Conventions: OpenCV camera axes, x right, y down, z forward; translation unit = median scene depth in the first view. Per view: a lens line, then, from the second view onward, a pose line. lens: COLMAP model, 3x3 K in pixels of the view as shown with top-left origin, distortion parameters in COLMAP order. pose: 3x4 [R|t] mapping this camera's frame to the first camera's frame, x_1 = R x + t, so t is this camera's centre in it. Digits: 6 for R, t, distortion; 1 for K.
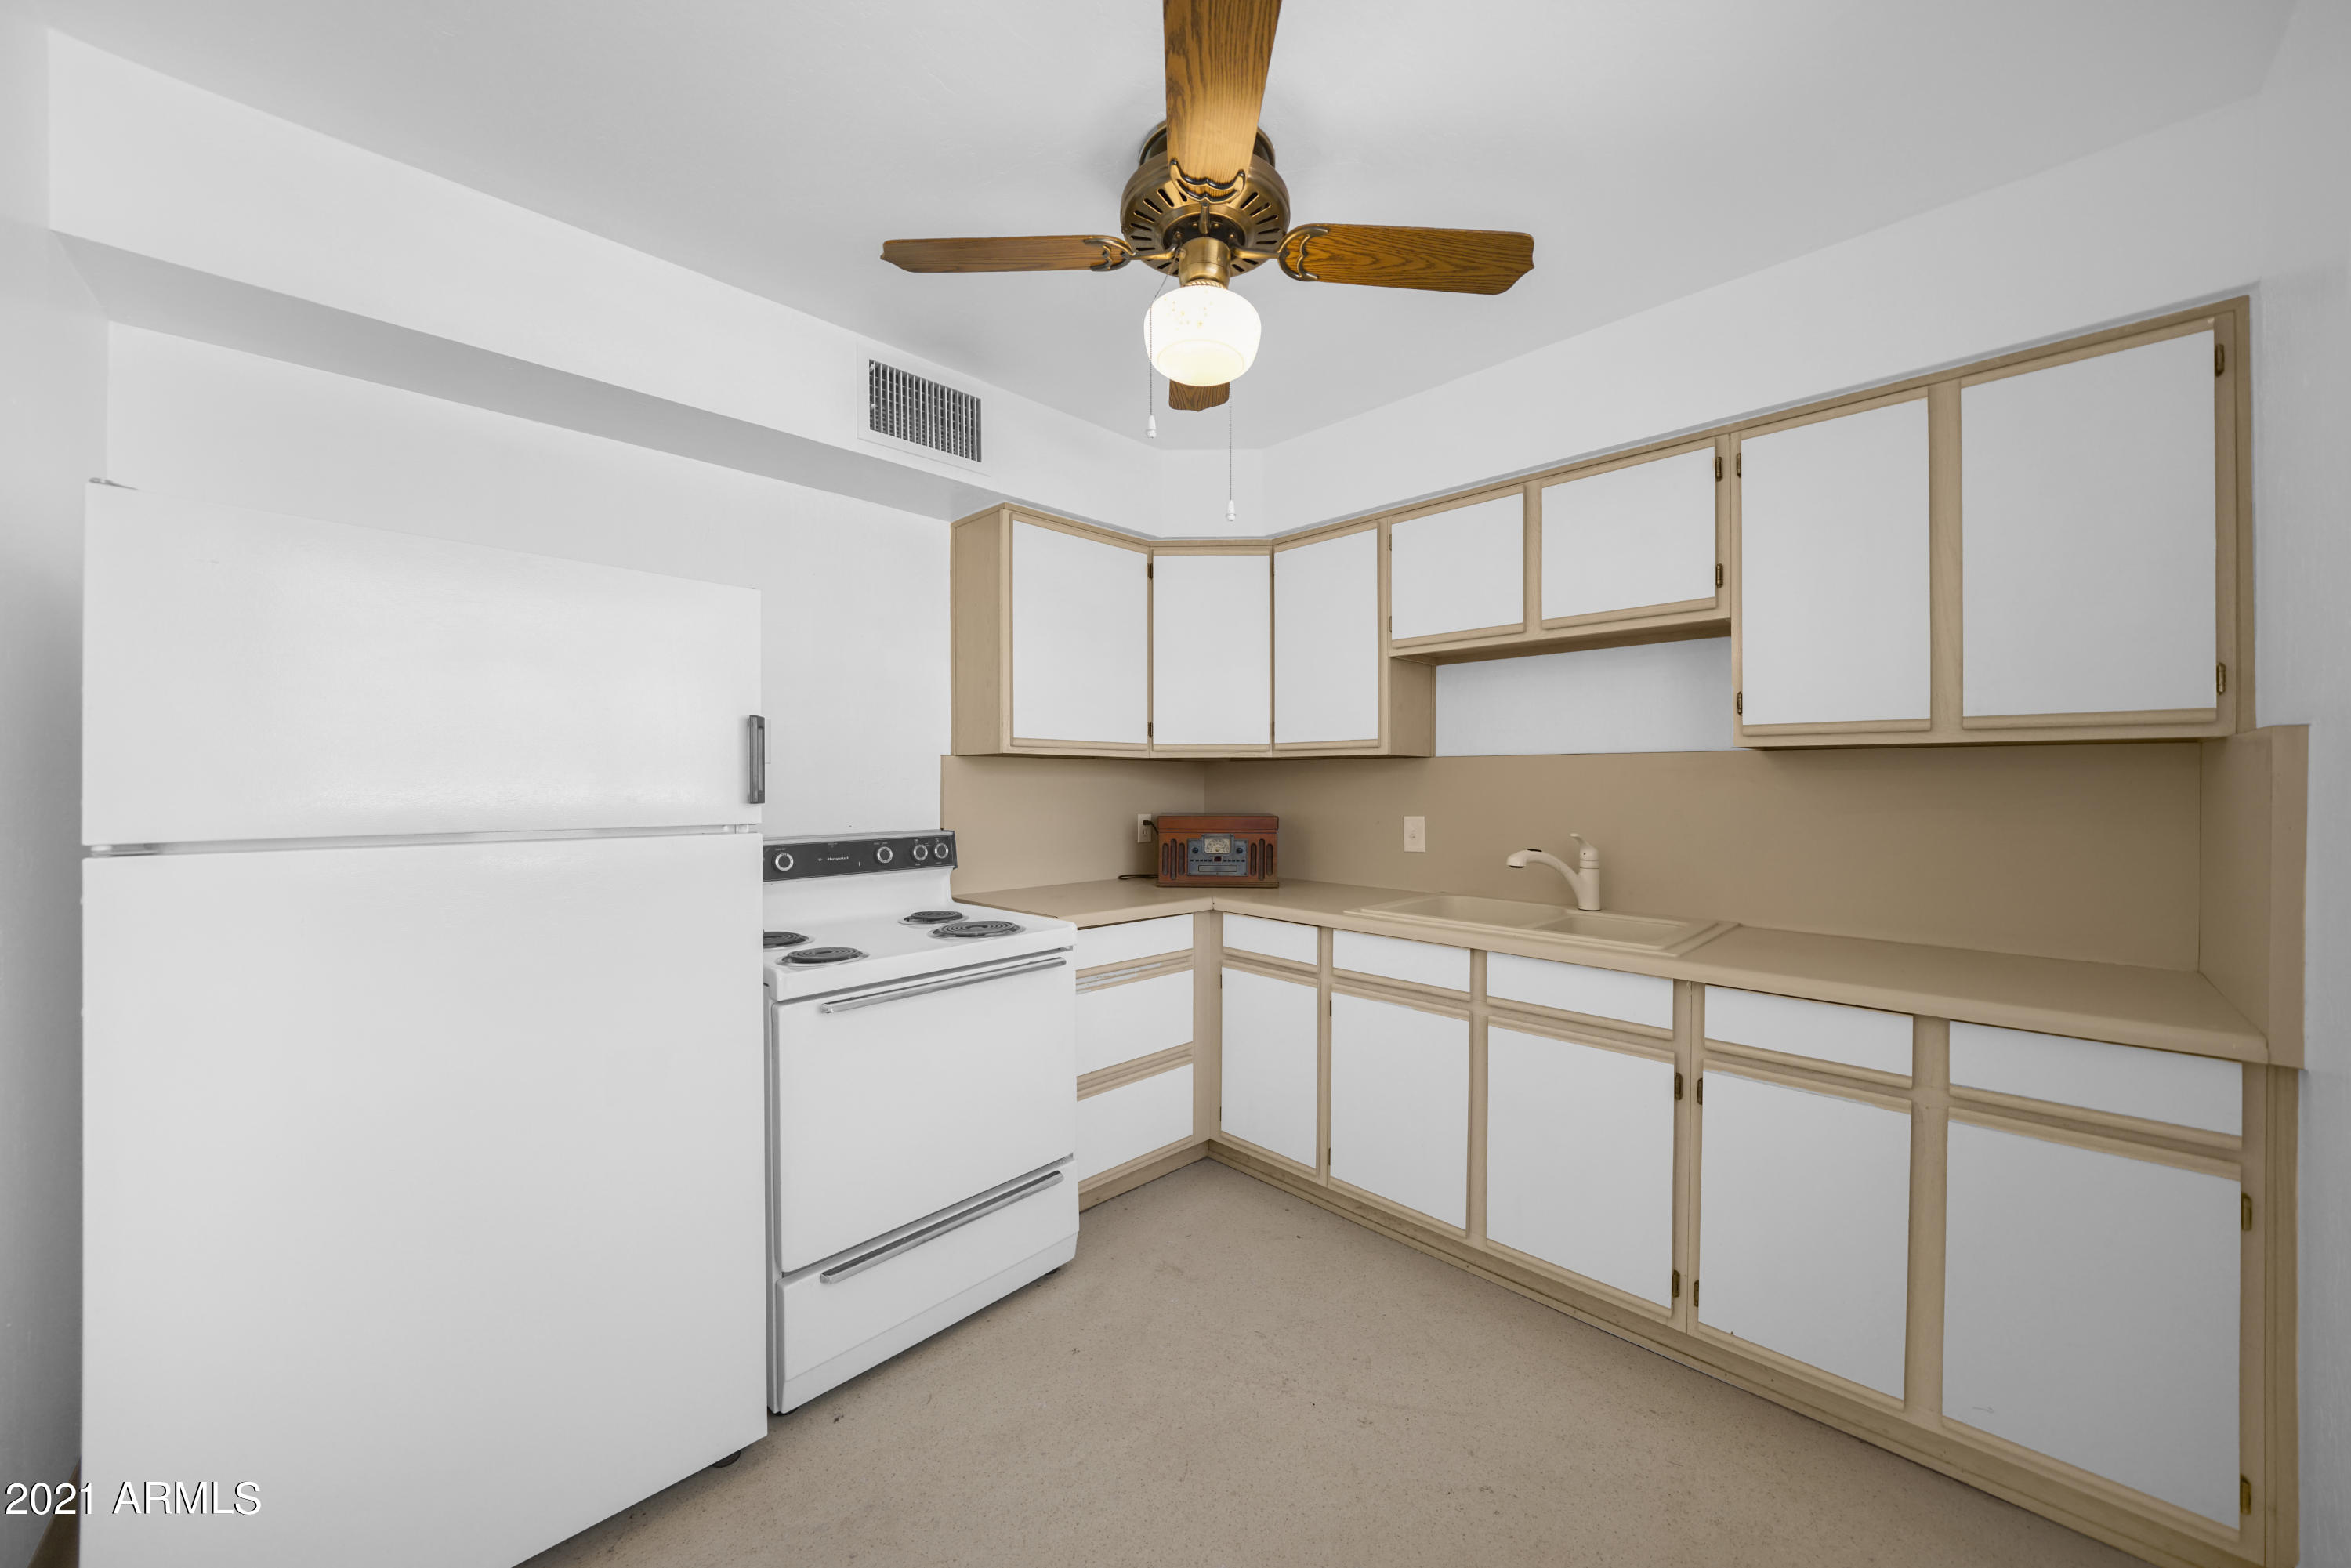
lens RADIAL K [[833.9, 0, 1170.5], [0, 833.9, 786.0], [0, 0, 1]] dist [-0.001487, 0.000019]
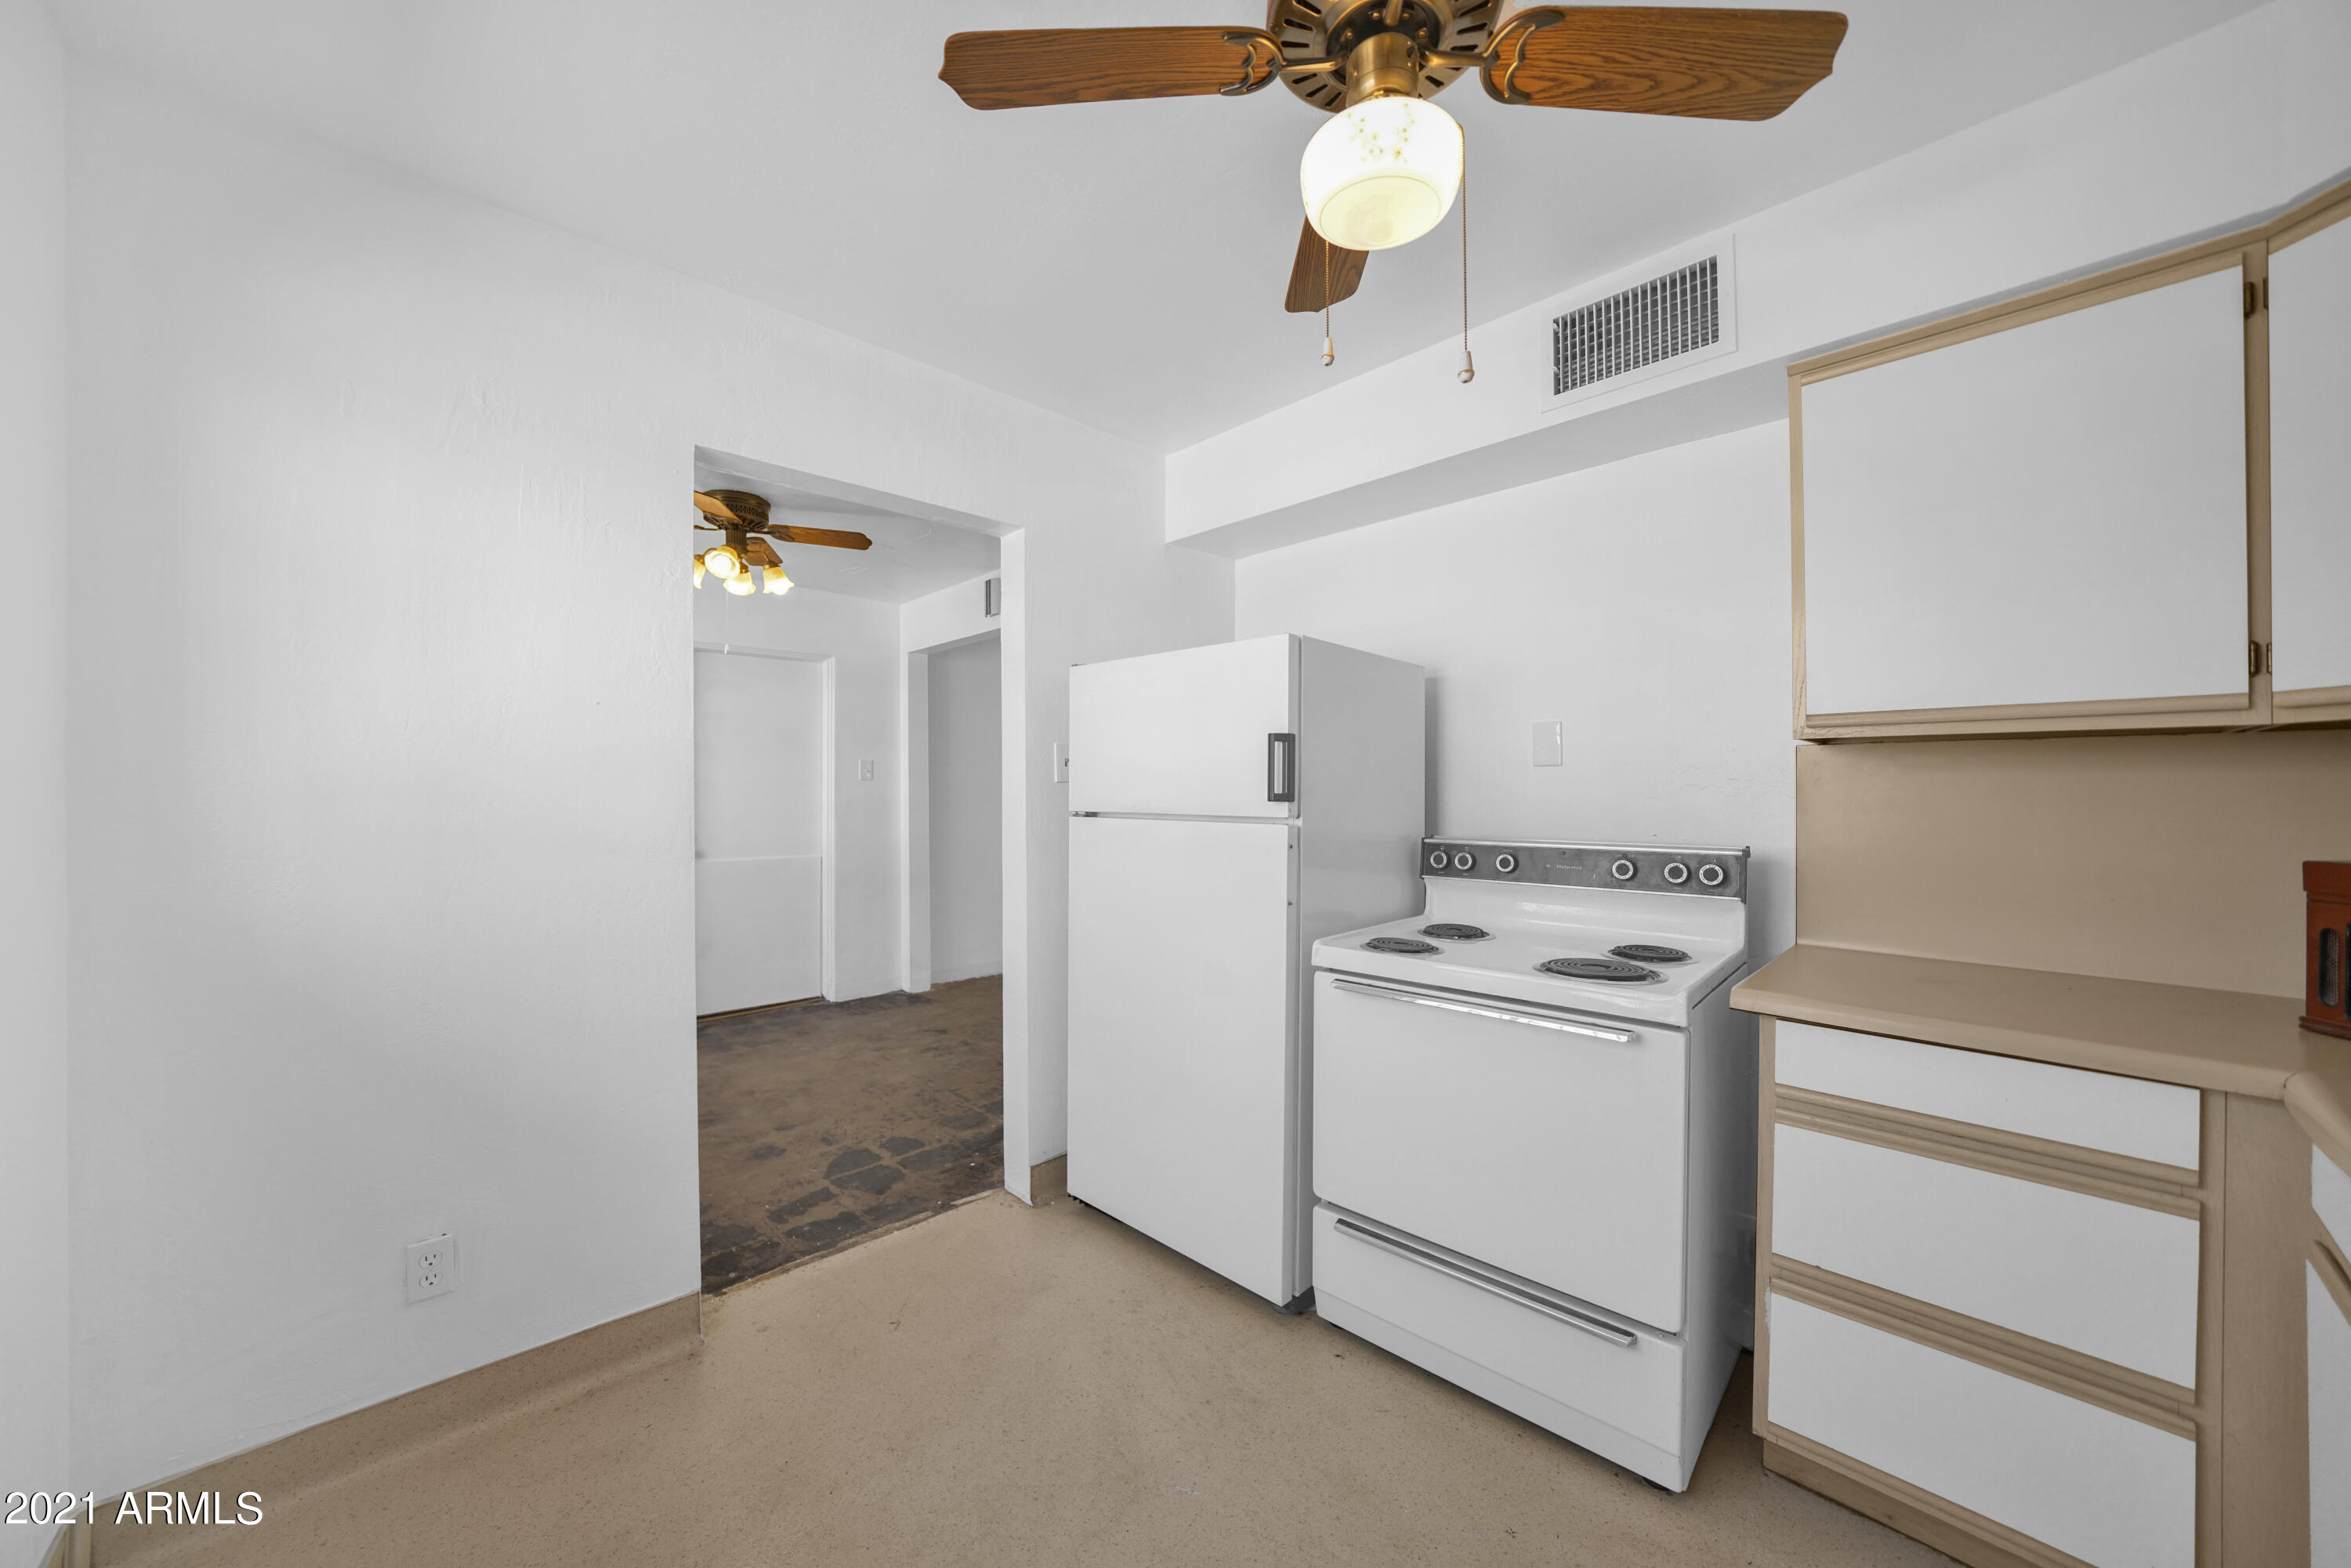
lens RADIAL K [[833.9, 0, 1170.5], [0, 833.9, 786.0], [0, 0, 1]] dist [-0.001487, 0.000019]
pose [[0.009712, -0.001749, -0.999951, 0.498835], [-0.002570, 0.999995, -0.001774, -0.000341], [0.999950, 0.002587, 0.009707, 0.530171]]
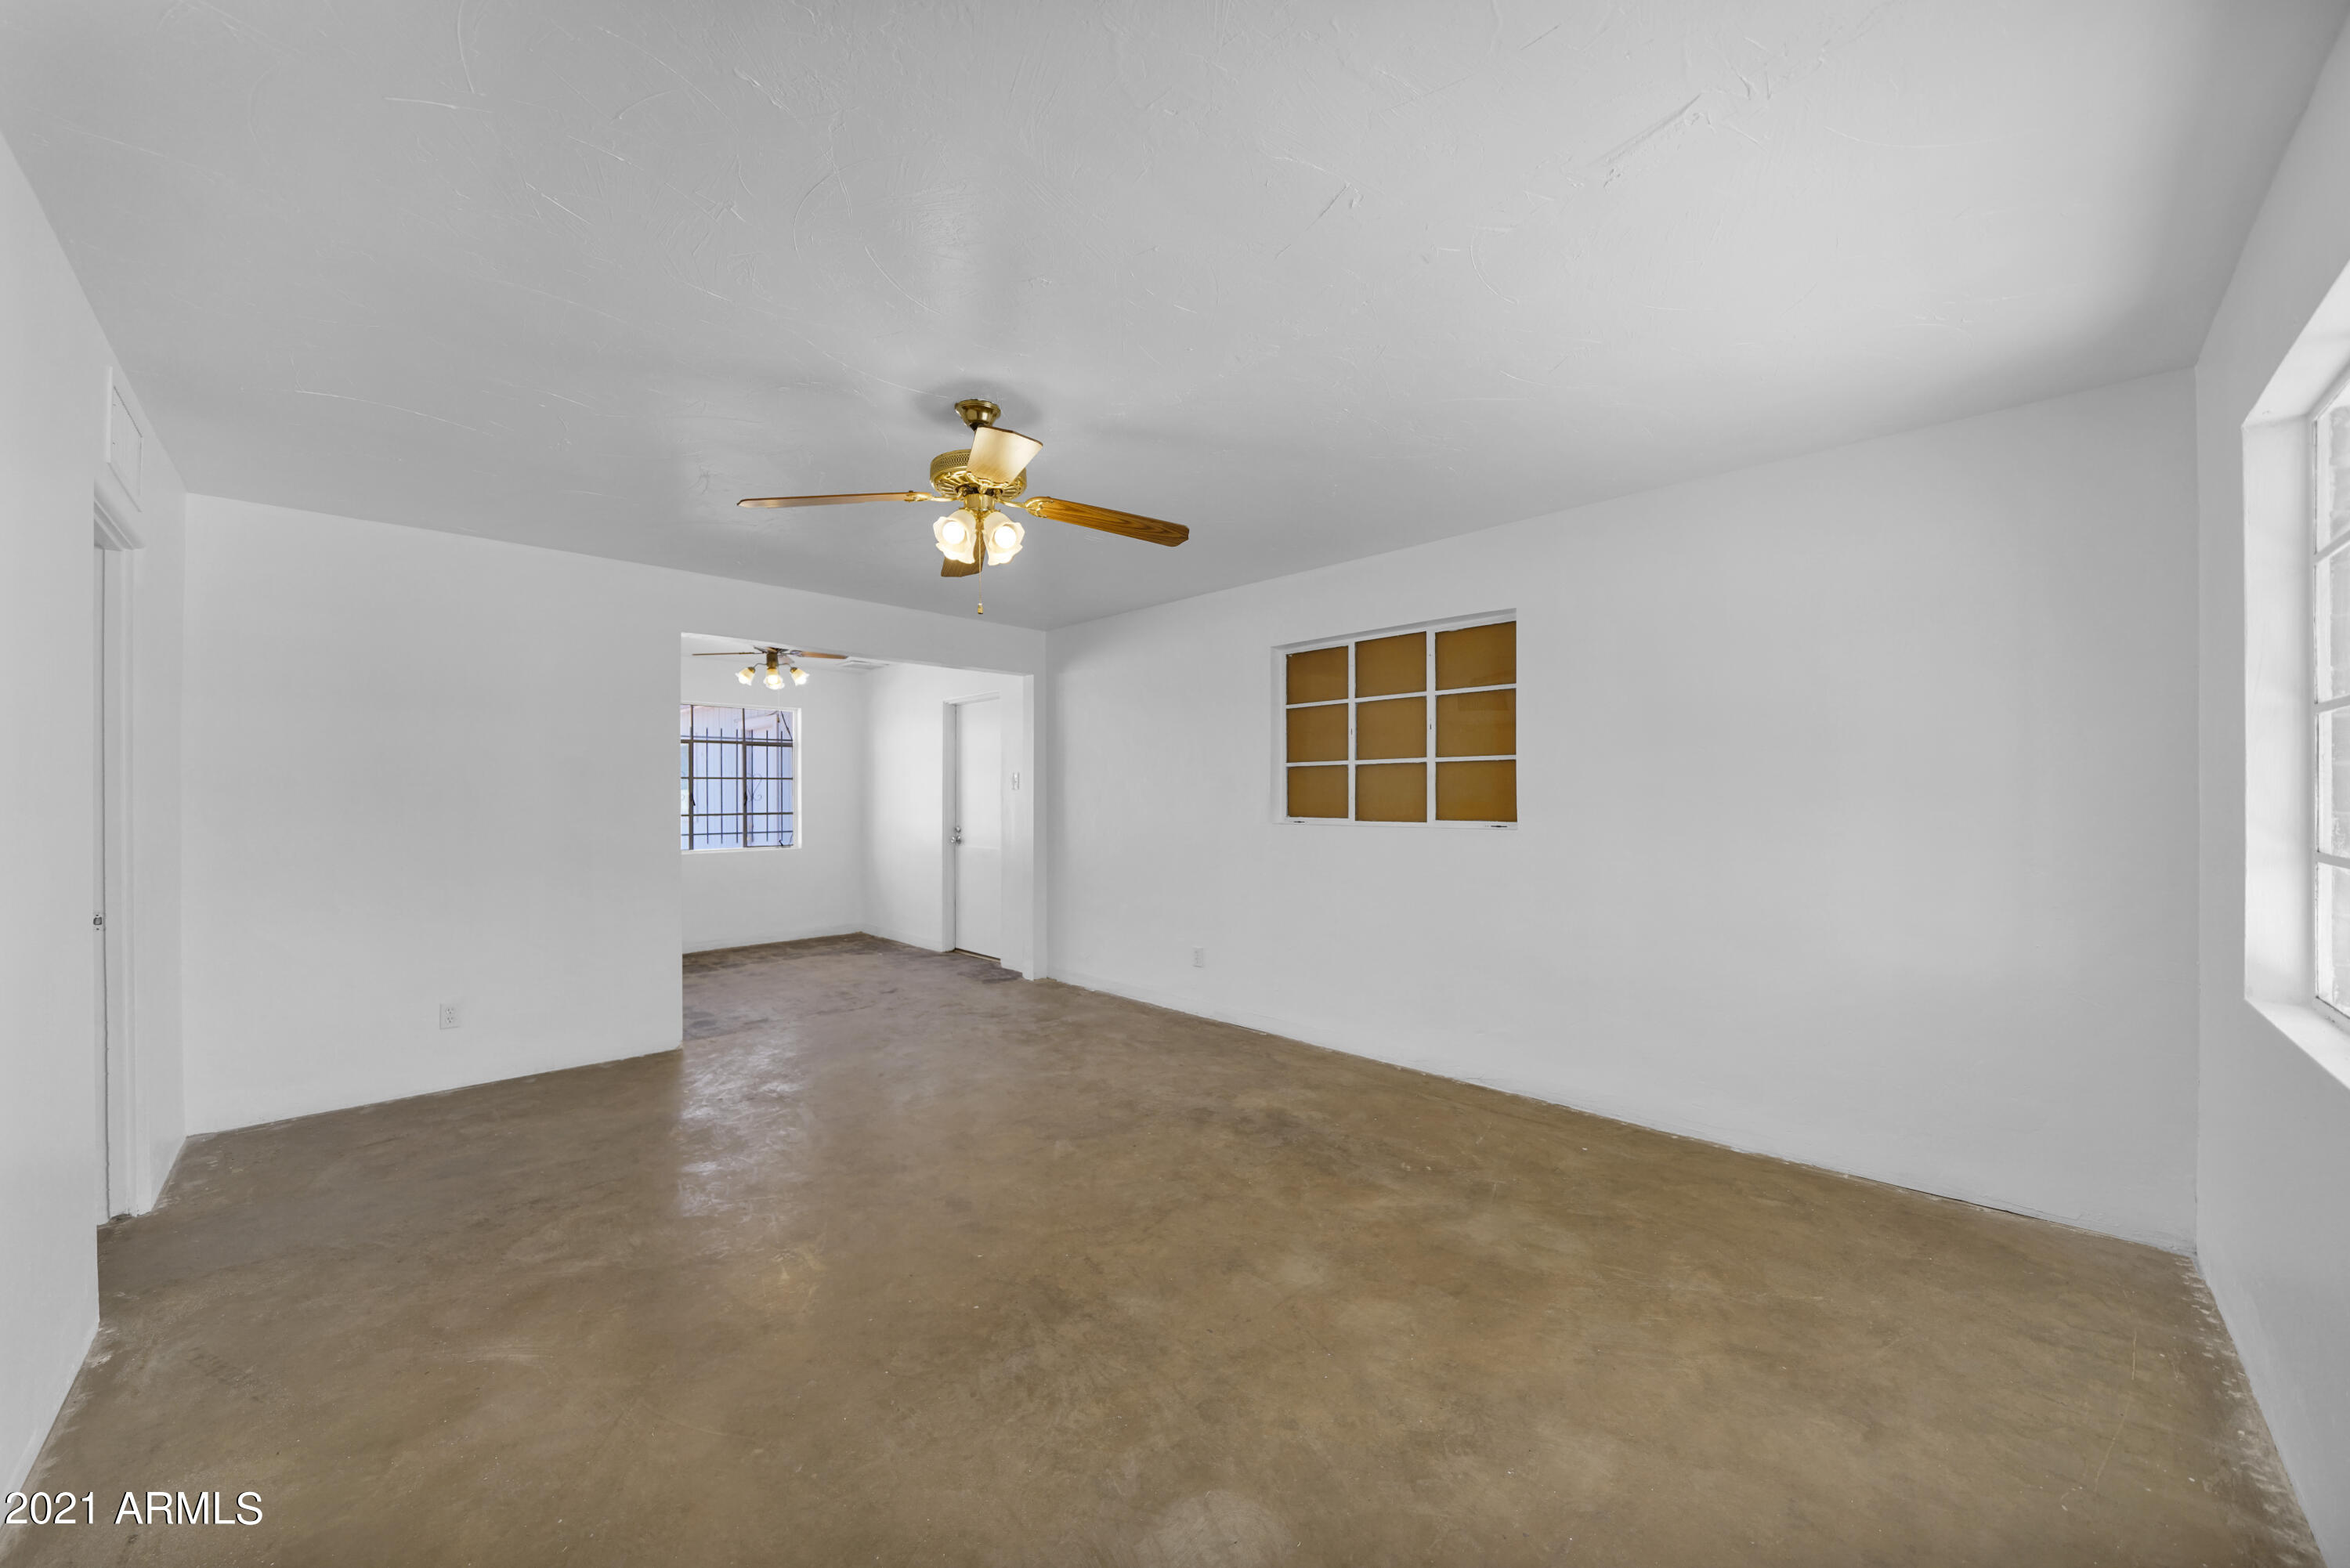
lens RADIAL K [[850.4, 0, 1187.9], [0, 850.4, 792.9], [0, 0, 1]] dist [-0.020144, 0.000033]
pose [[-0.998941, 0.002412, -0.045949, -1.897972], [0.002445, 0.999997, -0.000652, -0.011221], [0.045947, -0.000764, -0.998944, 2.315251]]
